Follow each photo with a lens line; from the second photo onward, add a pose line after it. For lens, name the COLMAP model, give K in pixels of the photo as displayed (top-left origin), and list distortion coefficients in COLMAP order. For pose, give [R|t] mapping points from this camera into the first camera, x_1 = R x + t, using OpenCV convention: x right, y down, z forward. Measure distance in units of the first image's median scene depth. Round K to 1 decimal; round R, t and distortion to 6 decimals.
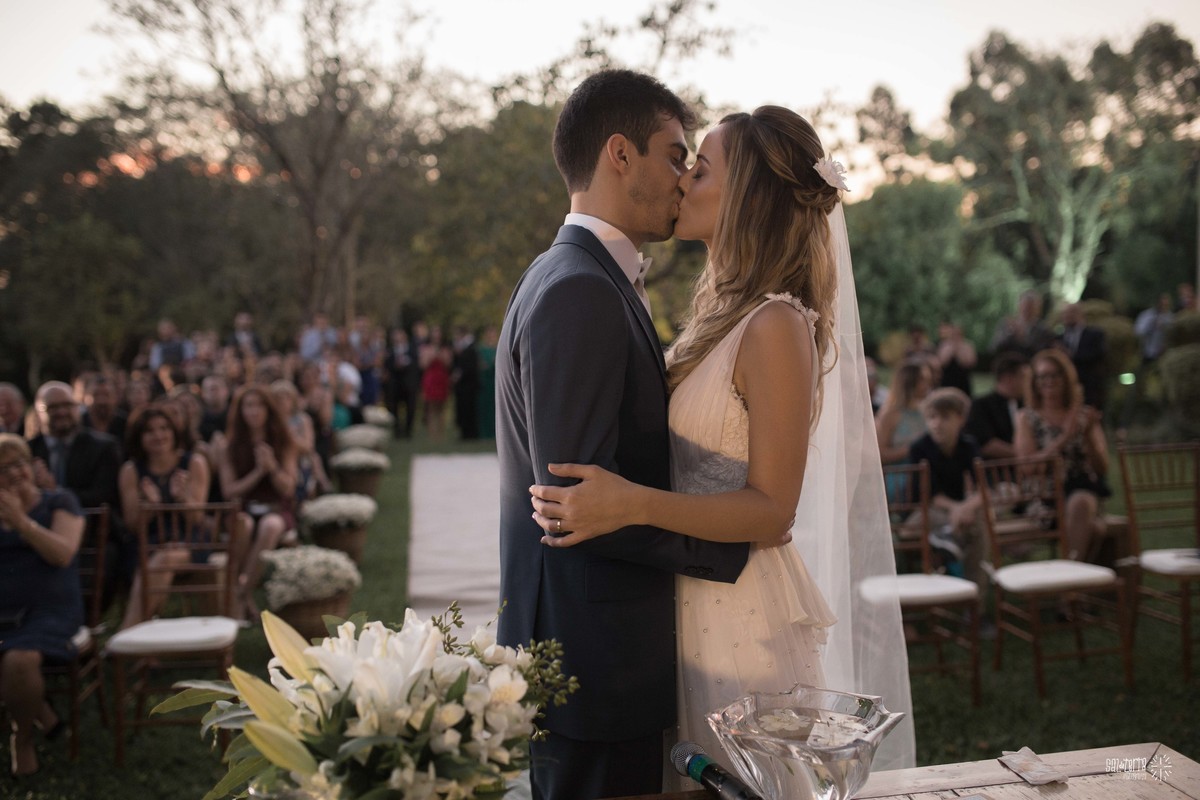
lens RADIAL K [[1072.2, 0, 594.7], [0, 1072.2, 394.0], [0, 0, 1]] dist [-0.033113, 0.008718]
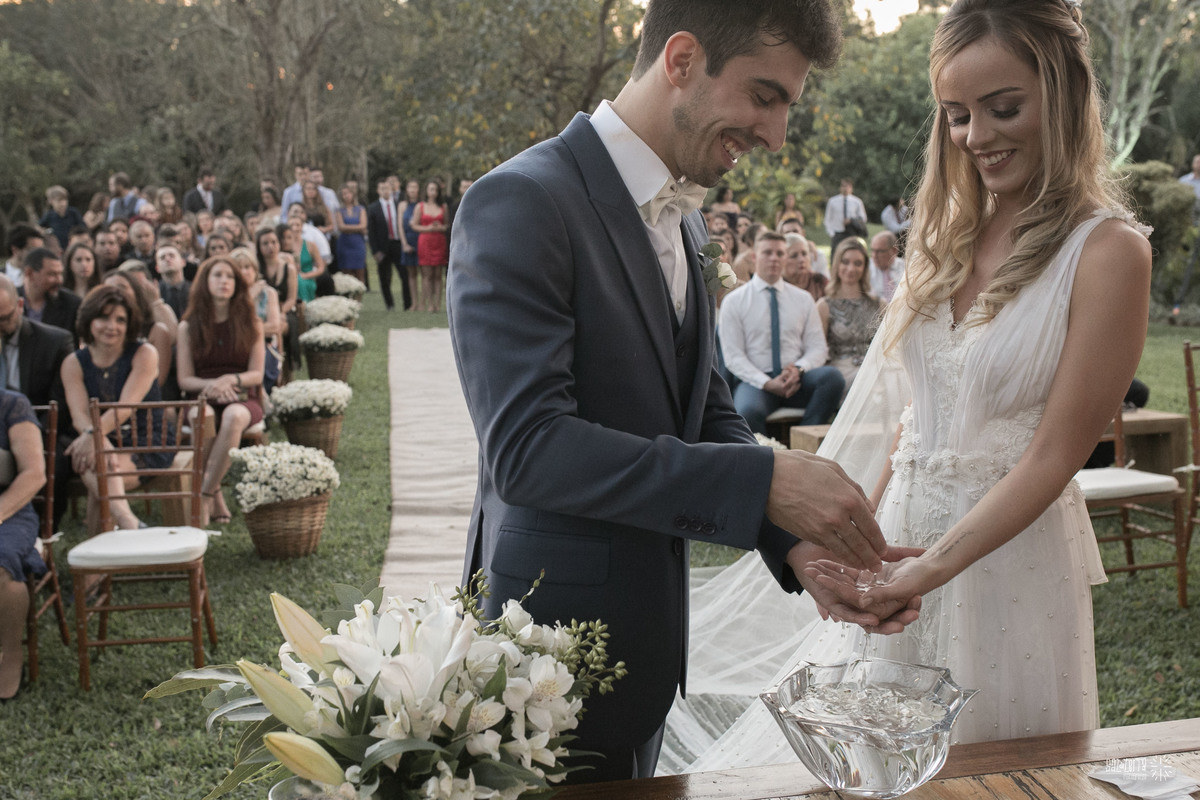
lens RADIAL K [[1189.6, 0, 600.0], [0, 1189.6, 400.0], [0, 0, 1]] dist [-0.039313, 0.021746]
pose [[0.999886, 0.005527, 0.014073, -0.051943], [-0.007255, 0.992023, 0.125847, -0.077425], [-0.013265, -0.125935, 0.991950, 0.042334]]
